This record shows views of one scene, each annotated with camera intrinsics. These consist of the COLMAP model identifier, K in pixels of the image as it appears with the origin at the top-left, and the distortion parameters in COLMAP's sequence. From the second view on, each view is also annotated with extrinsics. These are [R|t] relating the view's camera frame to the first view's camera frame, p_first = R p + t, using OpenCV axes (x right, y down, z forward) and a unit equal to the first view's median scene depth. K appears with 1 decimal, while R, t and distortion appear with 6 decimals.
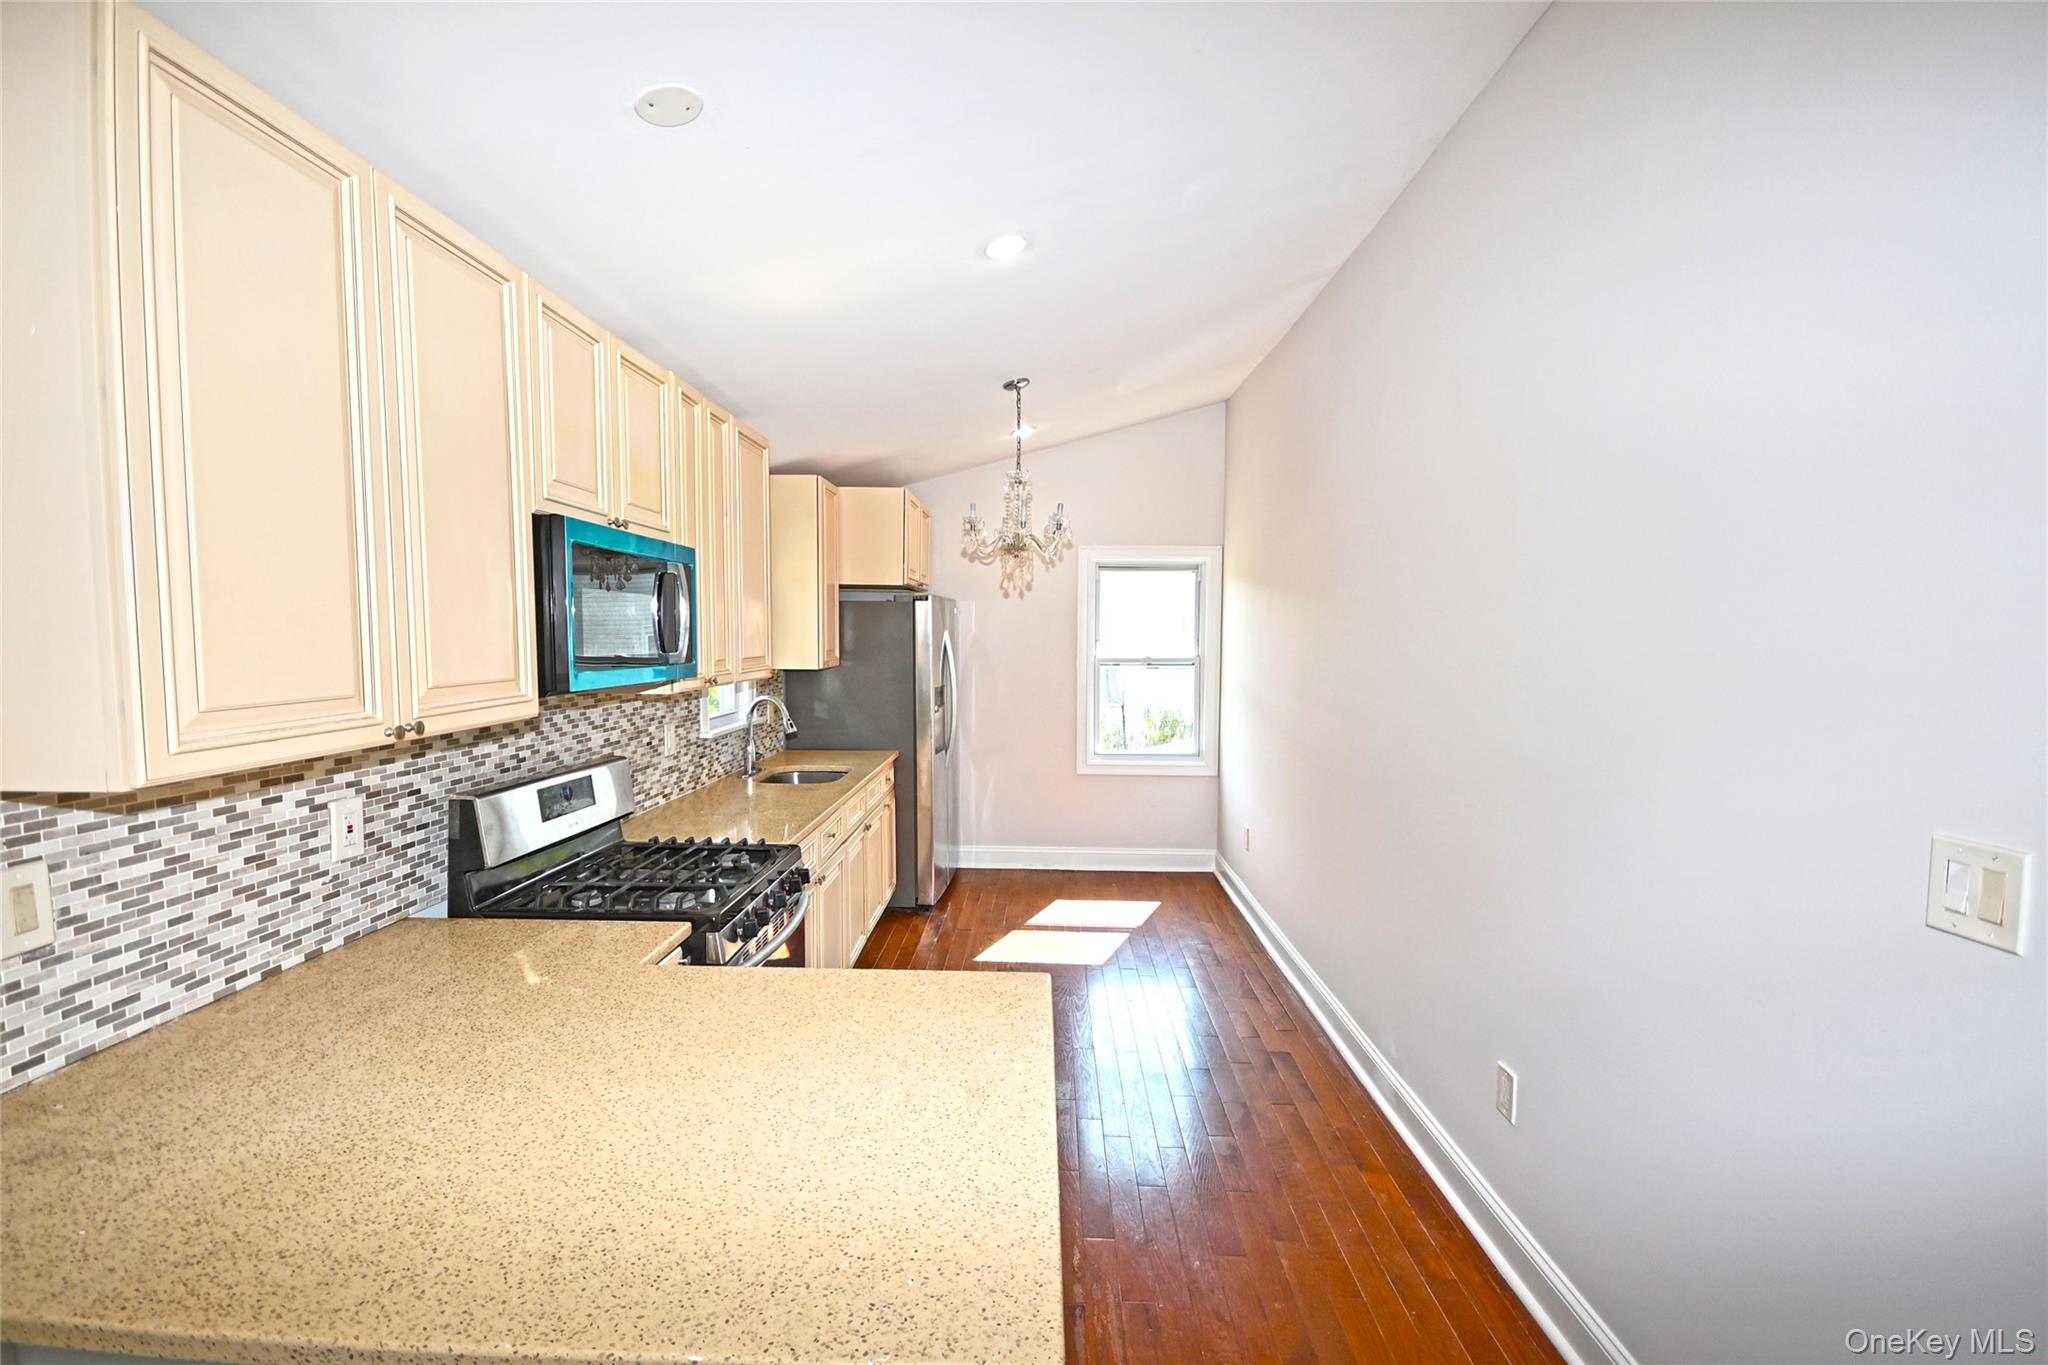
lens RADIAL K [[889.5, 0, 1012.9], [0, 889.5, 691.1], [0, 0, 1]] dist [0.014790, -0.016736]
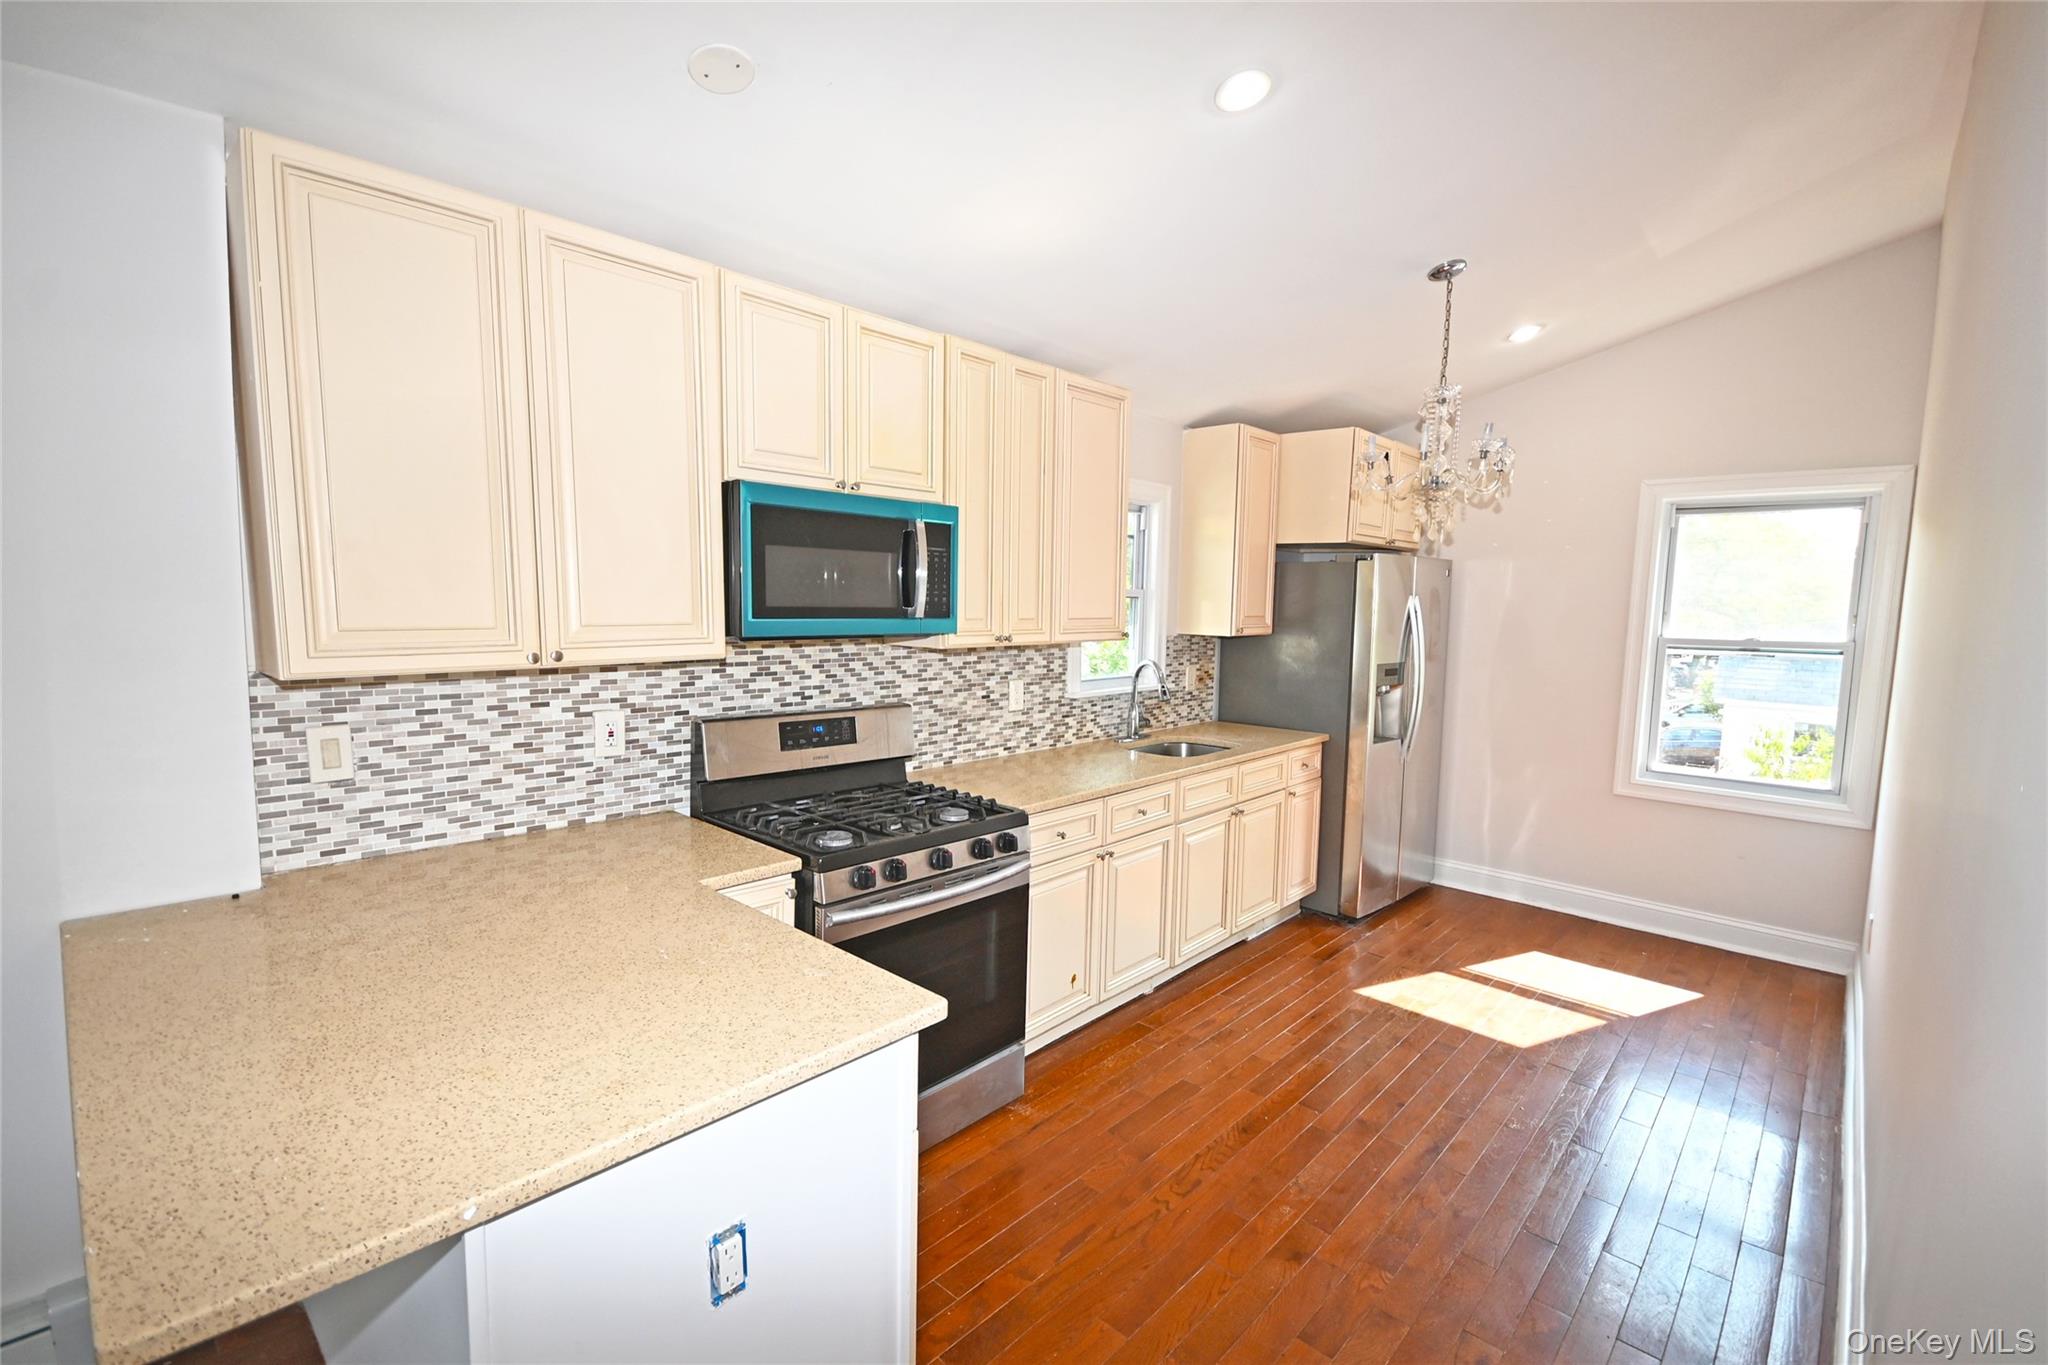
lens RADIAL K [[889.5, 0, 1010.2], [0, 889.5, 696.7], [0, 0, 1]] dist [0.014790, -0.016736]
pose [[0.760674, 0.080881, -0.644076, 0.402435], [-0.056042, 0.996685, 0.058972, -0.007344], [0.646711, -0.008763, 0.762685, 0.284019]]
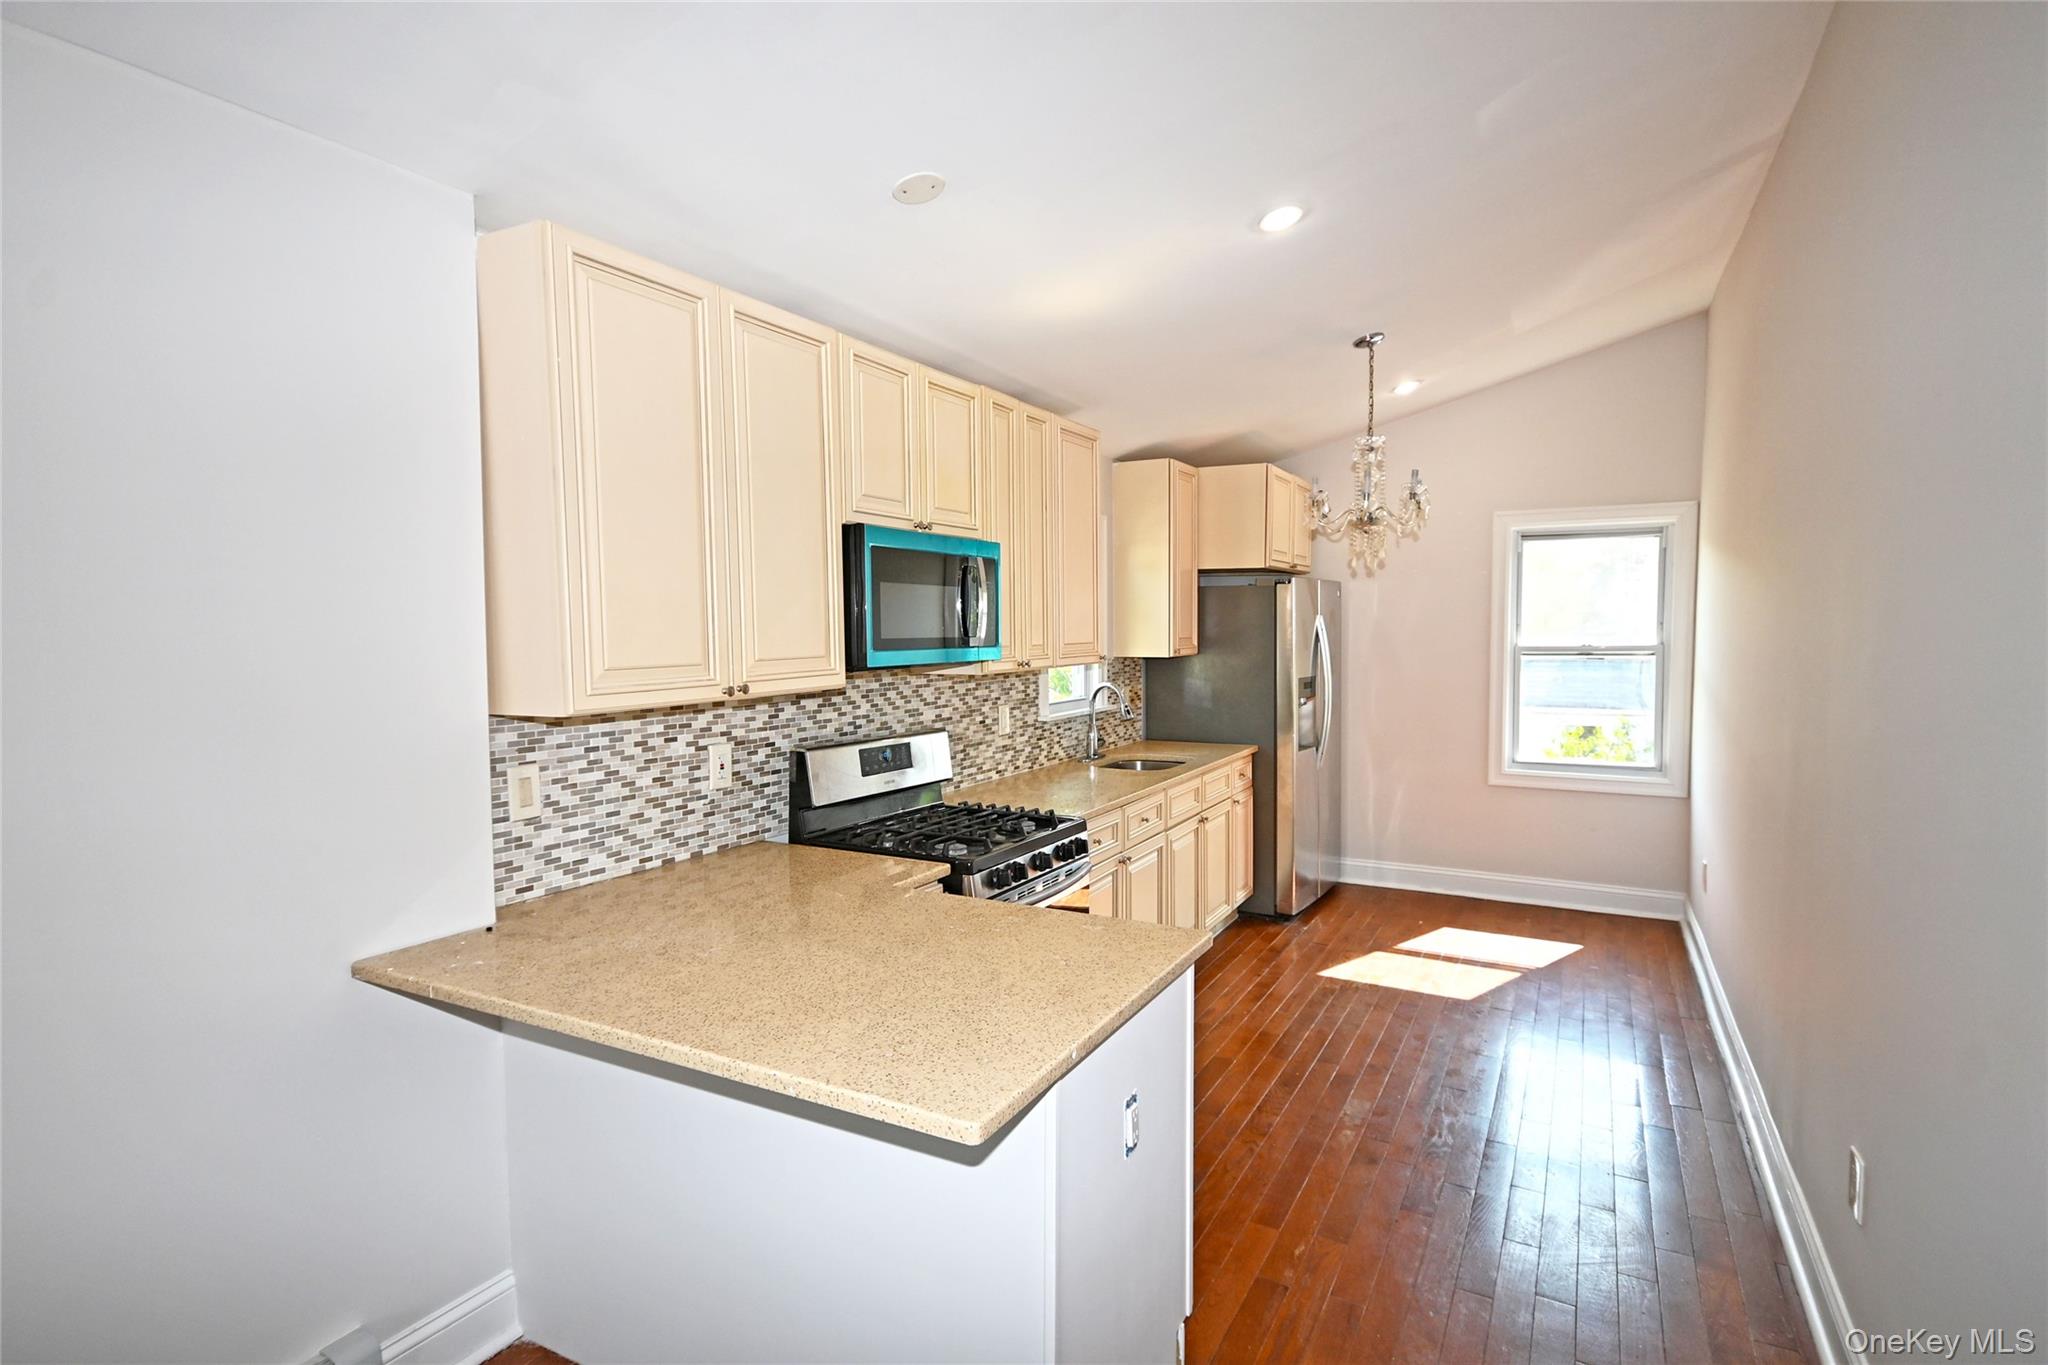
lens RADIAL K [[1010.8, 0, 1013.8], [0, 1010.8, 694.4], [0, 0, 1]] dist [-0.004253, 0.002612]
pose [[0.892023, 0.018097, -0.451628, 0.252726], [-0.016325, 0.999836, 0.007821, 0.019515], [0.451695, 0.000396, 0.892172, -0.123280]]
